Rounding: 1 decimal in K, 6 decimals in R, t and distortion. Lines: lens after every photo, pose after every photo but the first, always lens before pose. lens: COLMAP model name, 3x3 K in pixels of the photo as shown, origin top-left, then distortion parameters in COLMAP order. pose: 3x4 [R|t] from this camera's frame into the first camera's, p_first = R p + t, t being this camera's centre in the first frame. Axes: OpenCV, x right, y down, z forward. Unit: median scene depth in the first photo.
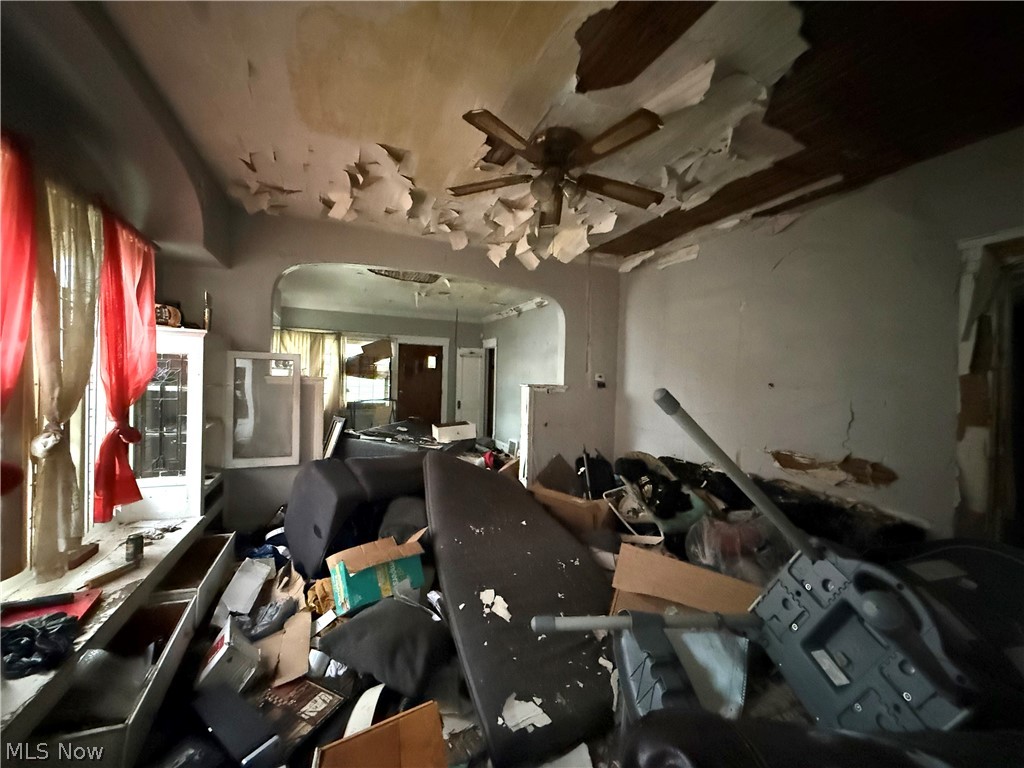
lens RADIAL K [[405.9, 0, 503.6], [0, 405.9, 386.1], [0, 0, 1]] dist [0.002926, 0.000110]
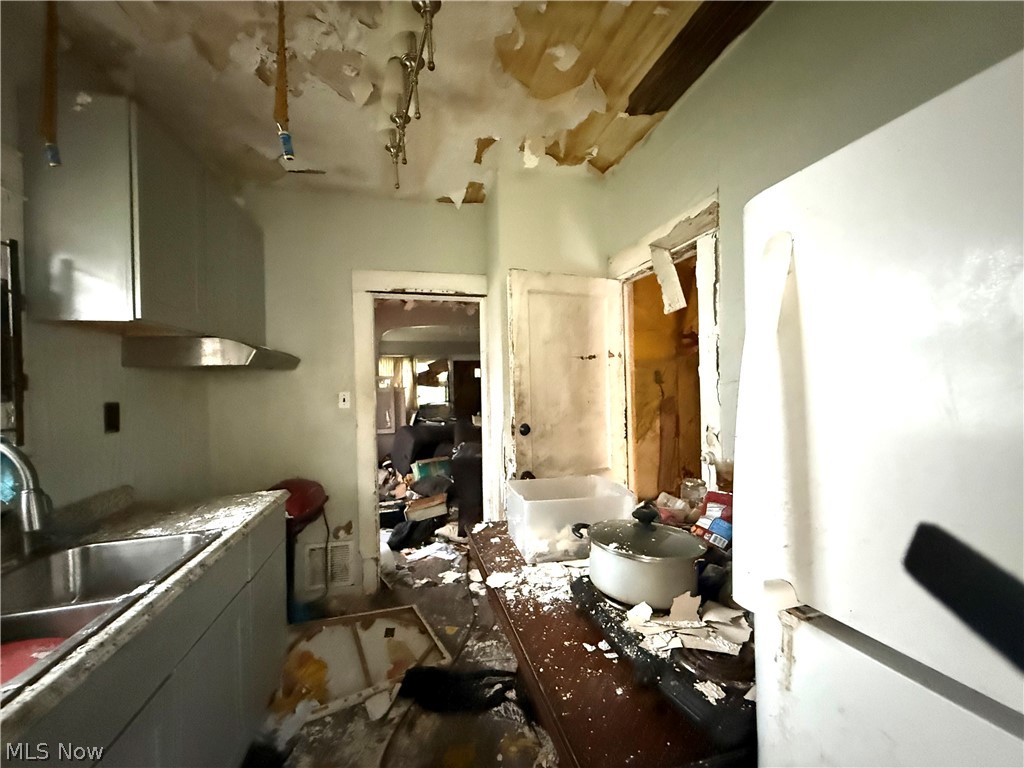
lens RADIAL K [[405.9, 0, 517.1], [0, 405.9, 385.3], [0, 0, 1]] dist [0.002926, 0.000110]
pose [[0.989384, -0.048510, -0.136991, 0.162913], [0.047186, 0.998803, -0.012899, 0.008009], [0.137453, 0.006298, 0.990488, -0.391885]]
